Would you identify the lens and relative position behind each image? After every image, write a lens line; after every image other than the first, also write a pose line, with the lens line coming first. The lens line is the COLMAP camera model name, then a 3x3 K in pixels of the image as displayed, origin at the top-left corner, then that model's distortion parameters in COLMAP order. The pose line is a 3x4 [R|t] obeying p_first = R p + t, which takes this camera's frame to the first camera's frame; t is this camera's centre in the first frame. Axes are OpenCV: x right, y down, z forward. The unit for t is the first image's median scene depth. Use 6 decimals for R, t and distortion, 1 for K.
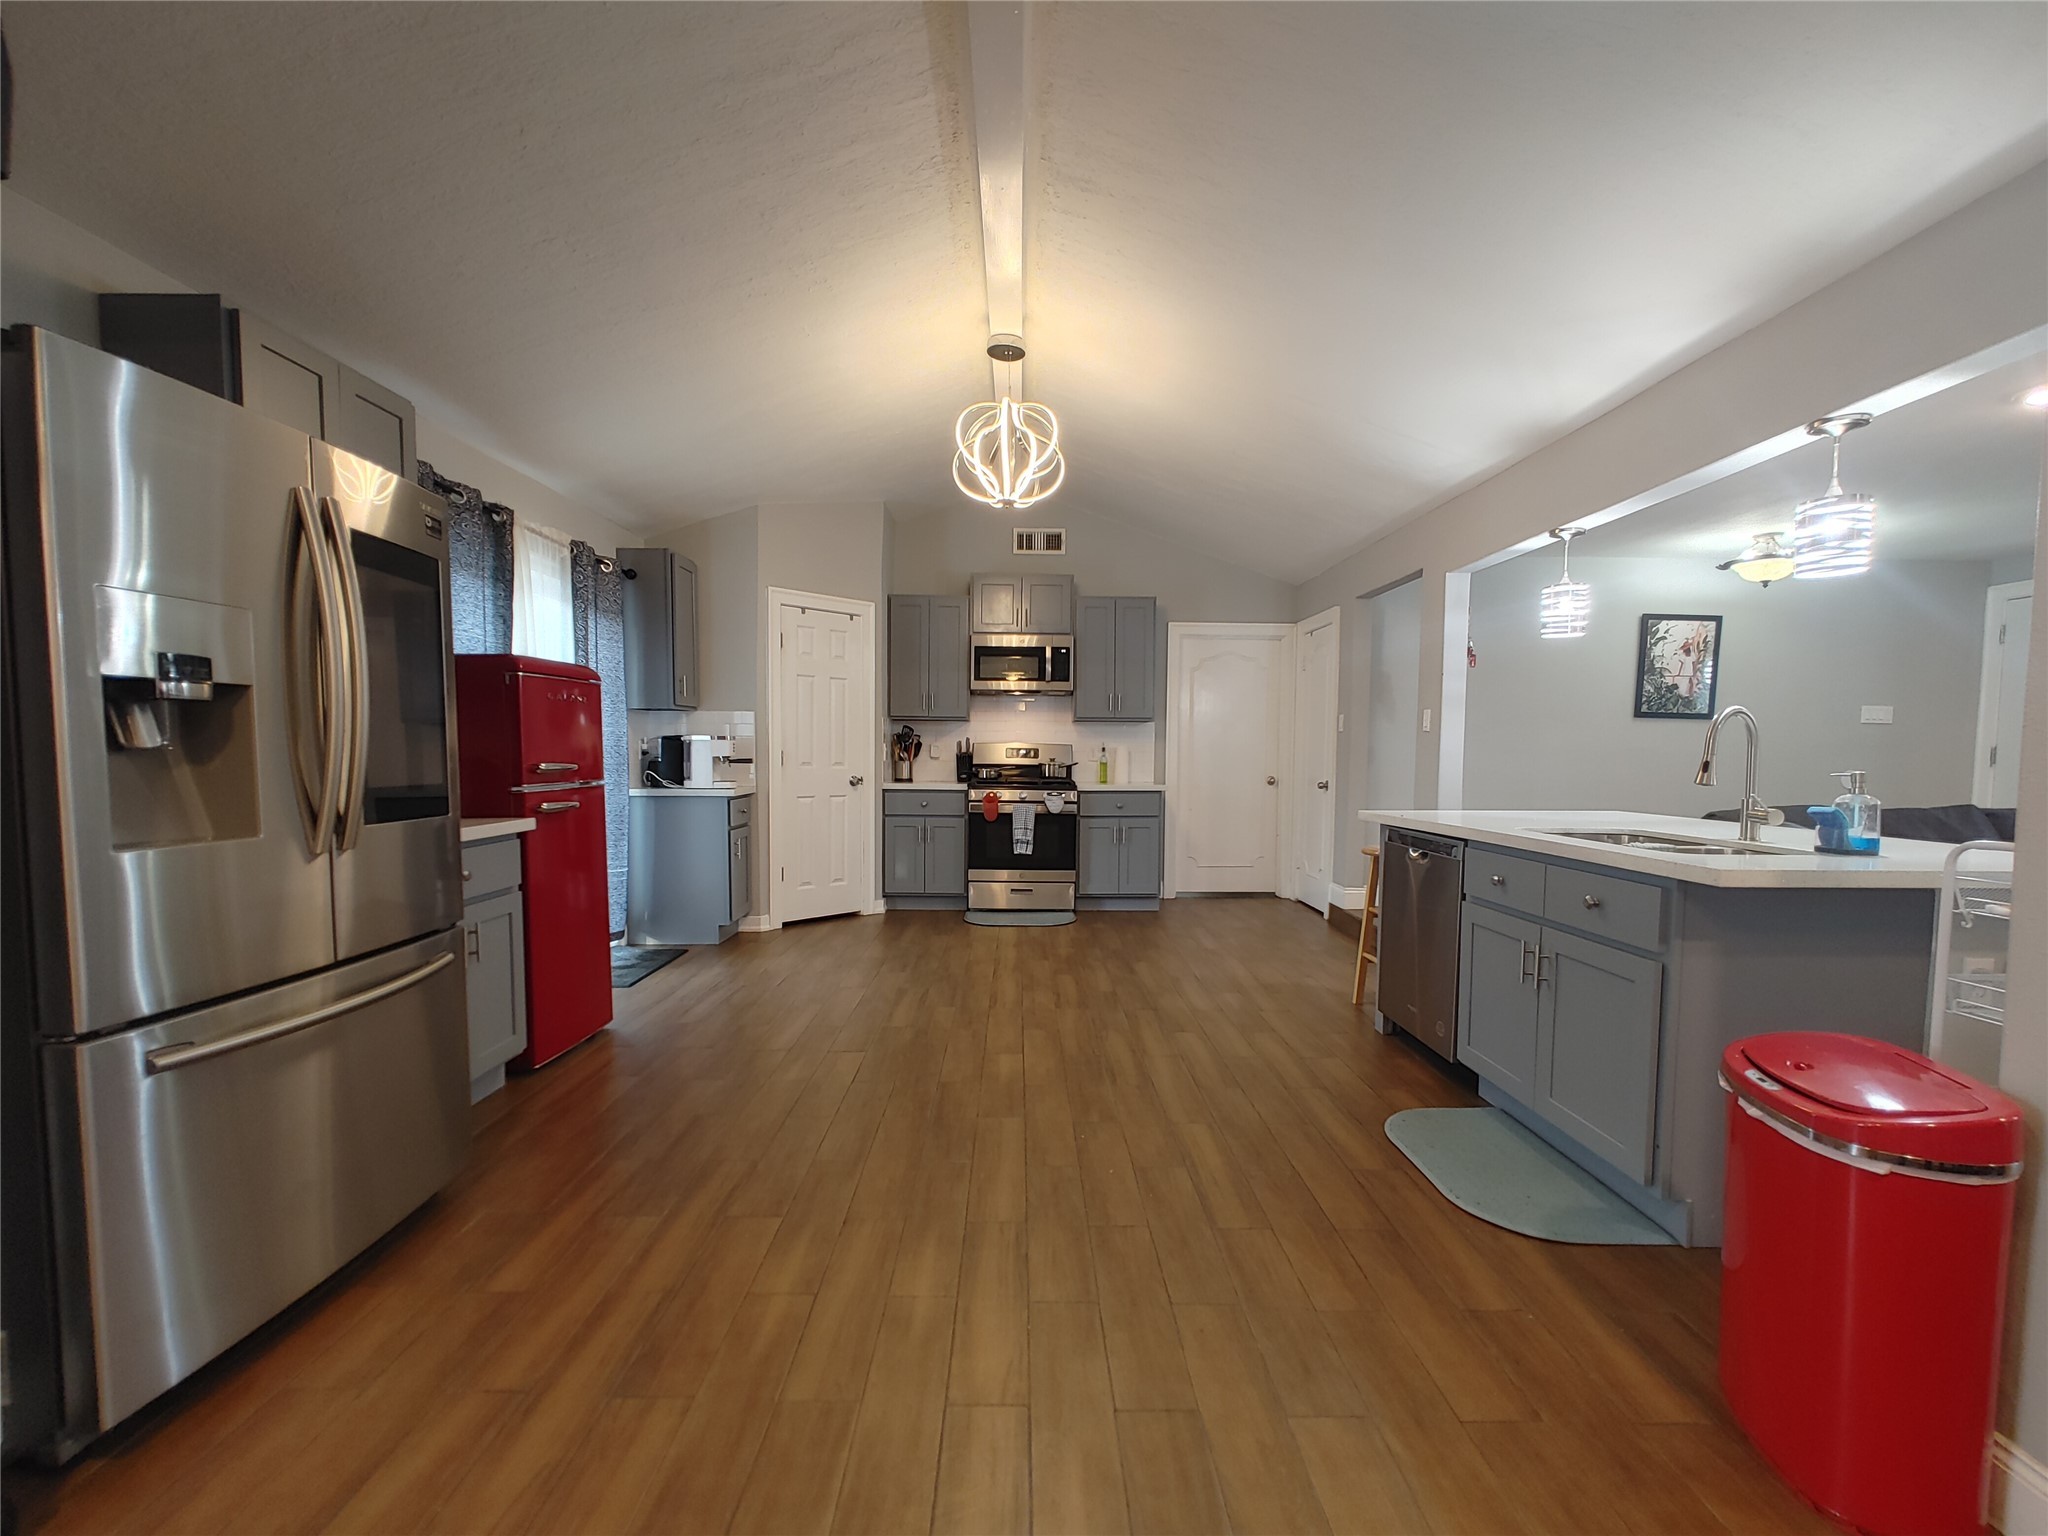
lens RADIAL K [[869.4, 0, 1030.2], [0, 869.4, 802.4], [0, 0, 1]] dist [0.003340, 0.000339]
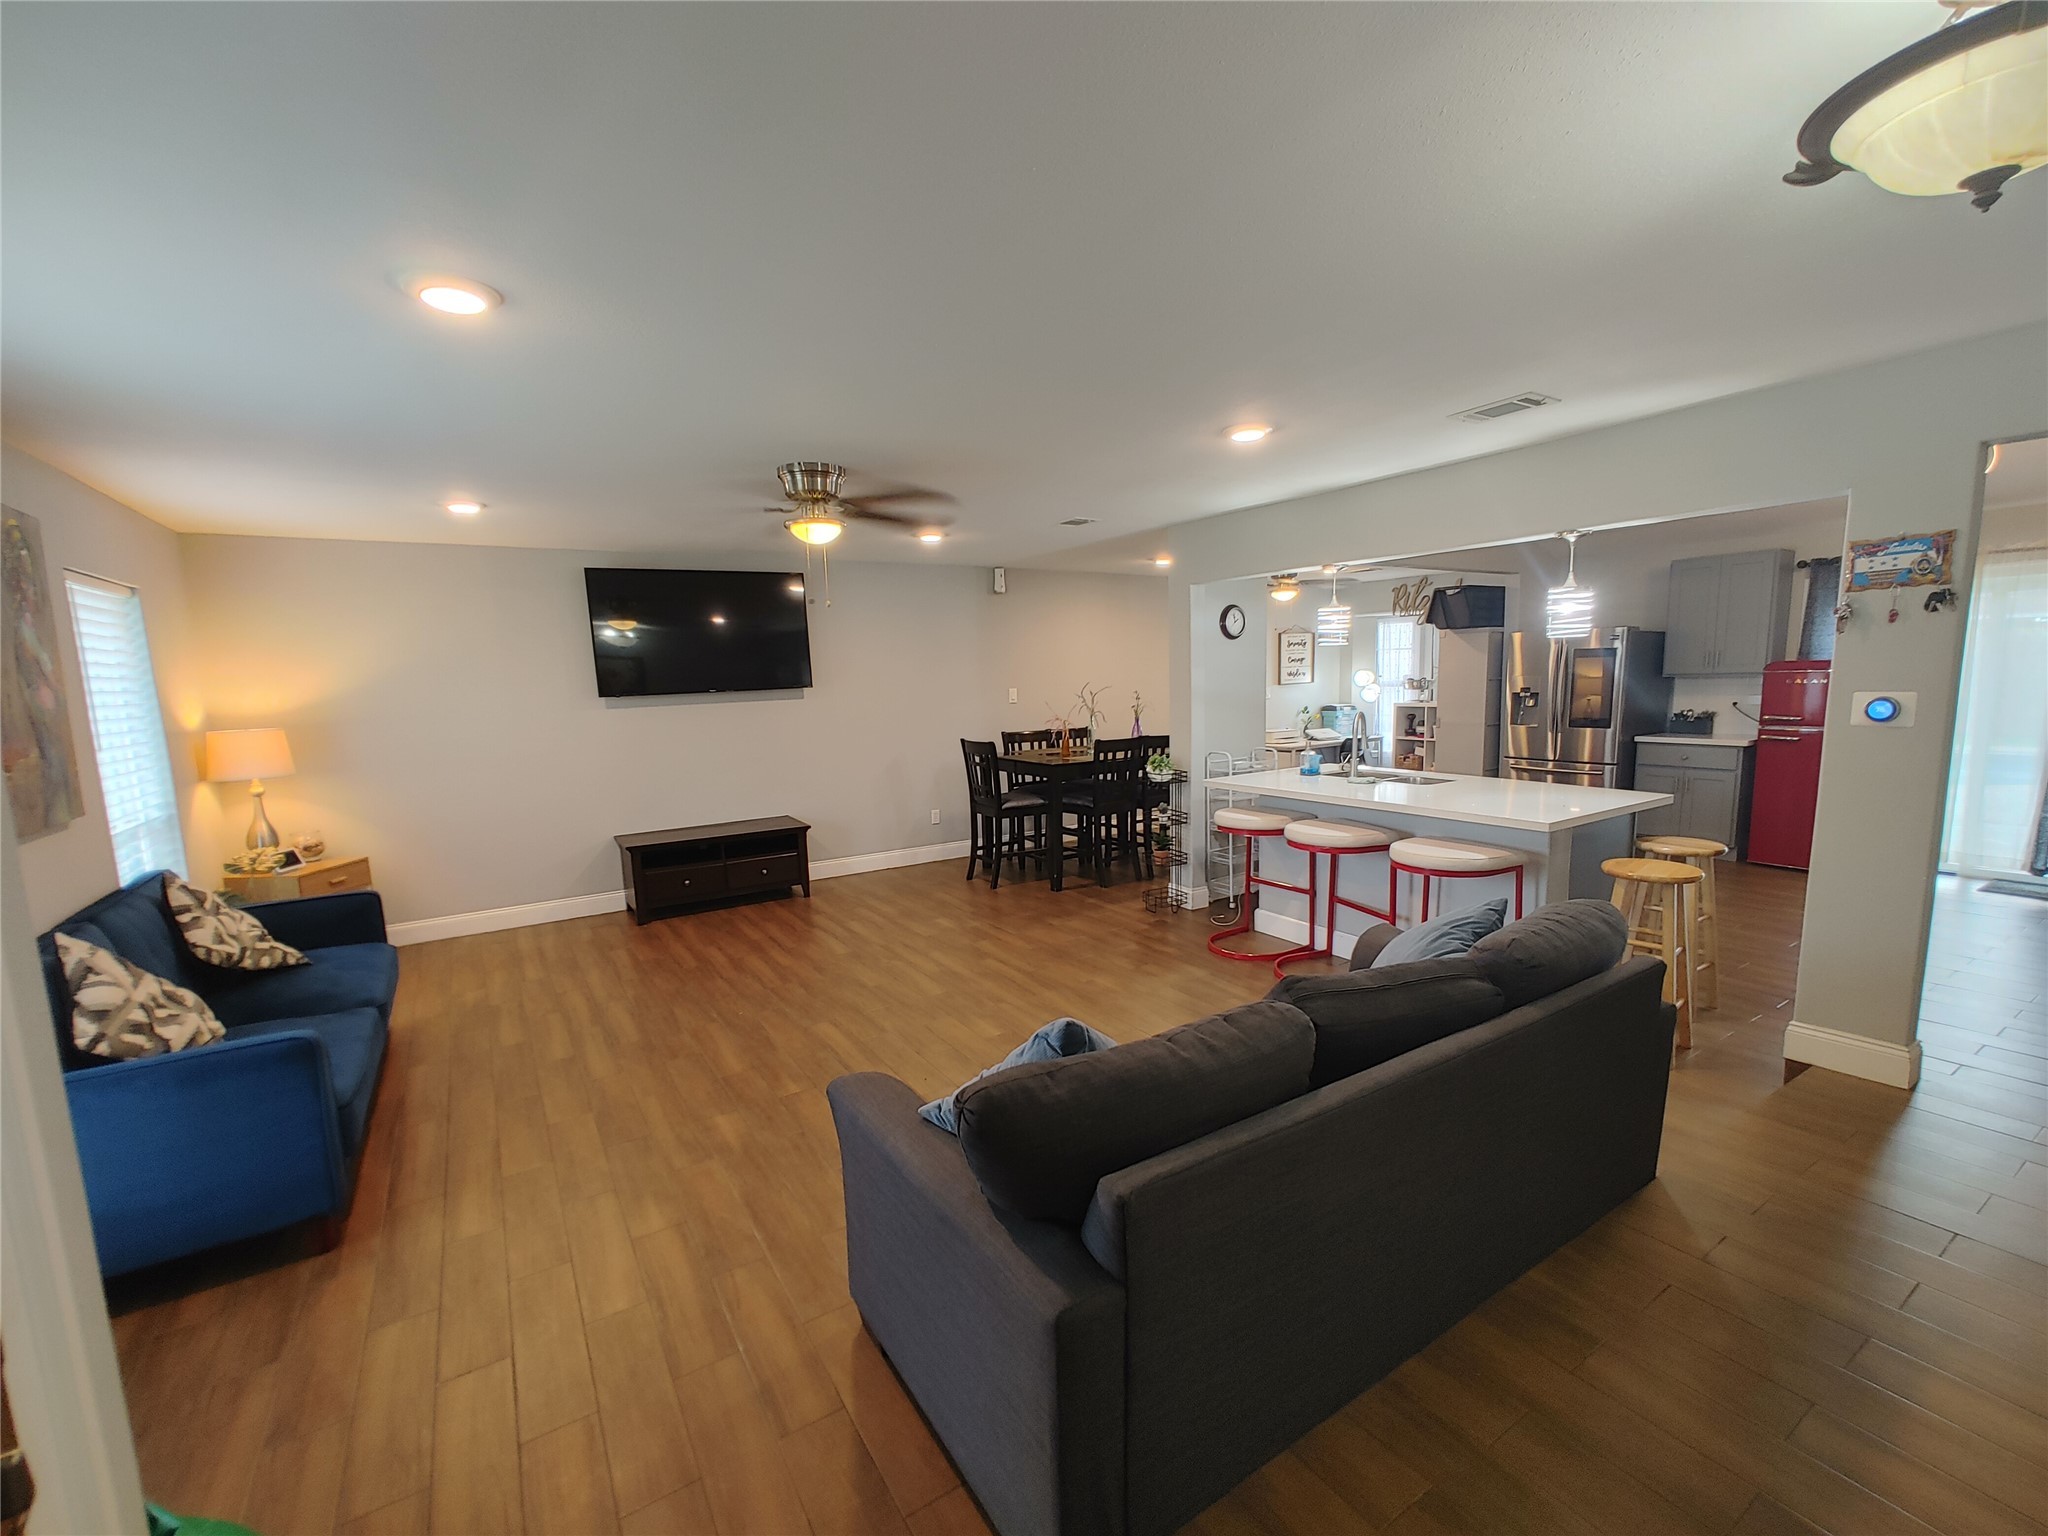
lens RADIAL K [[869.4, 0, 1030.2], [0, 869.4, 802.4], [0, 0, 1]] dist [0.003340, 0.000339]
pose [[-0.846522, 0.096250, -0.523580, 2.320653], [-0.009349, 0.980680, 0.195394, -0.266729], [0.532272, 0.170300, -0.829267, 2.123812]]
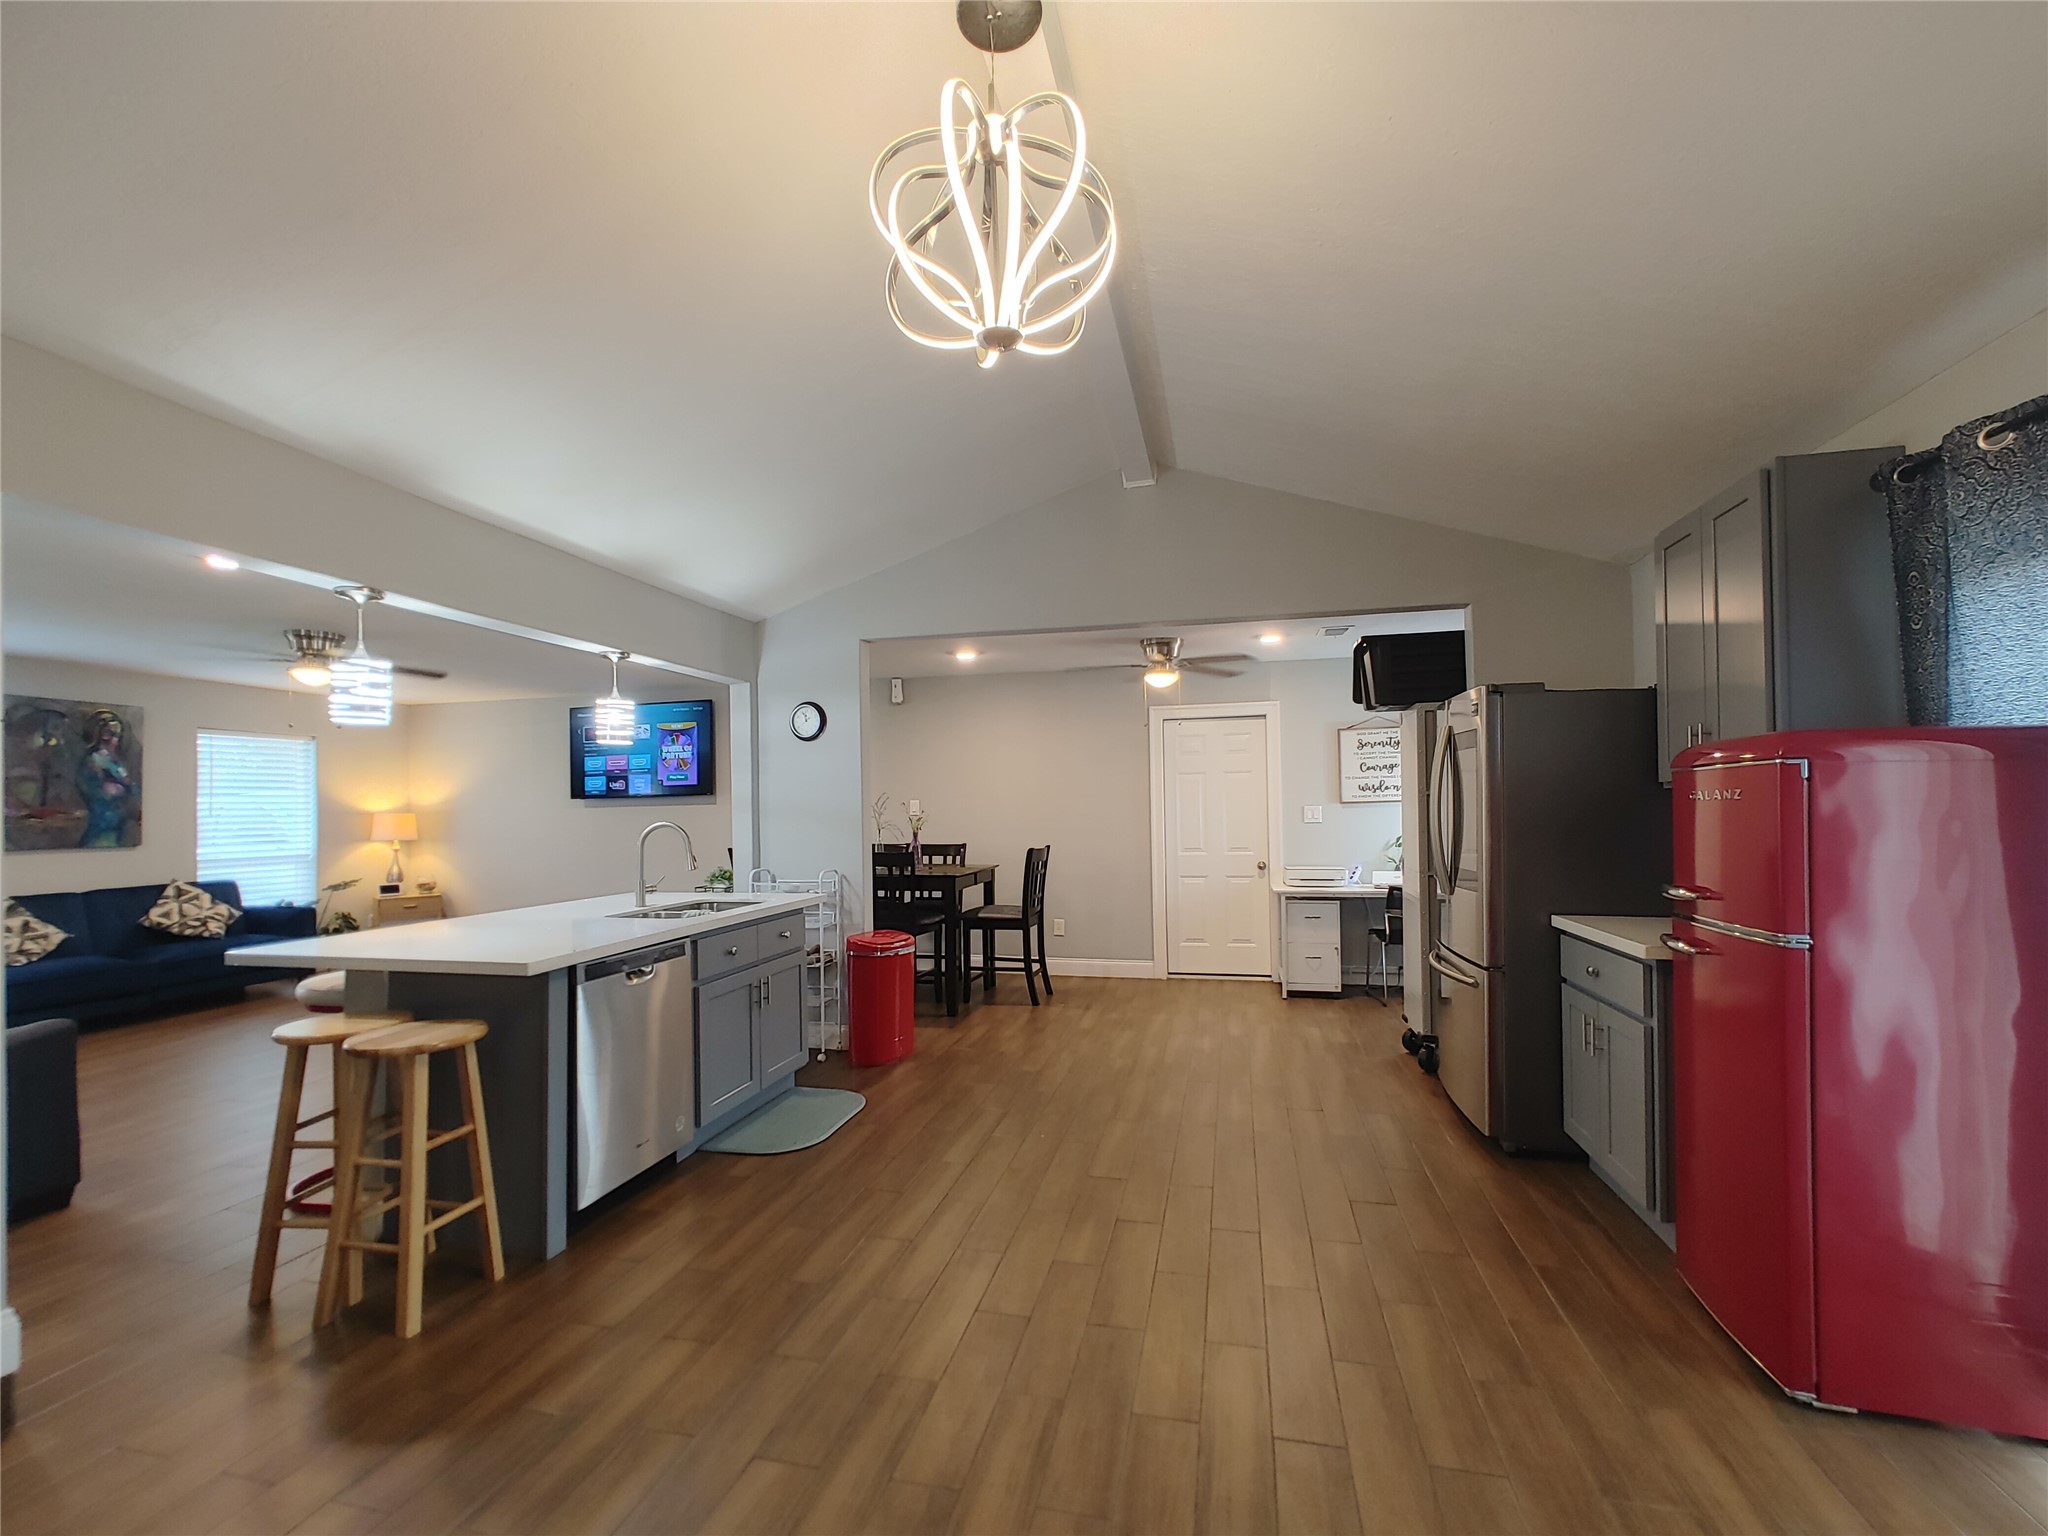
lens RADIAL K [[869.4, 0, 1030.2], [0, 869.4, 802.4], [0, 0, 1]] dist [0.003340, 0.000339]
pose [[-0.969680, 0.007862, 0.244251, -0.231484], [0.021404, 0.998374, 0.052838, -0.202195], [-0.243439, 0.056464, -0.968271, 2.223409]]
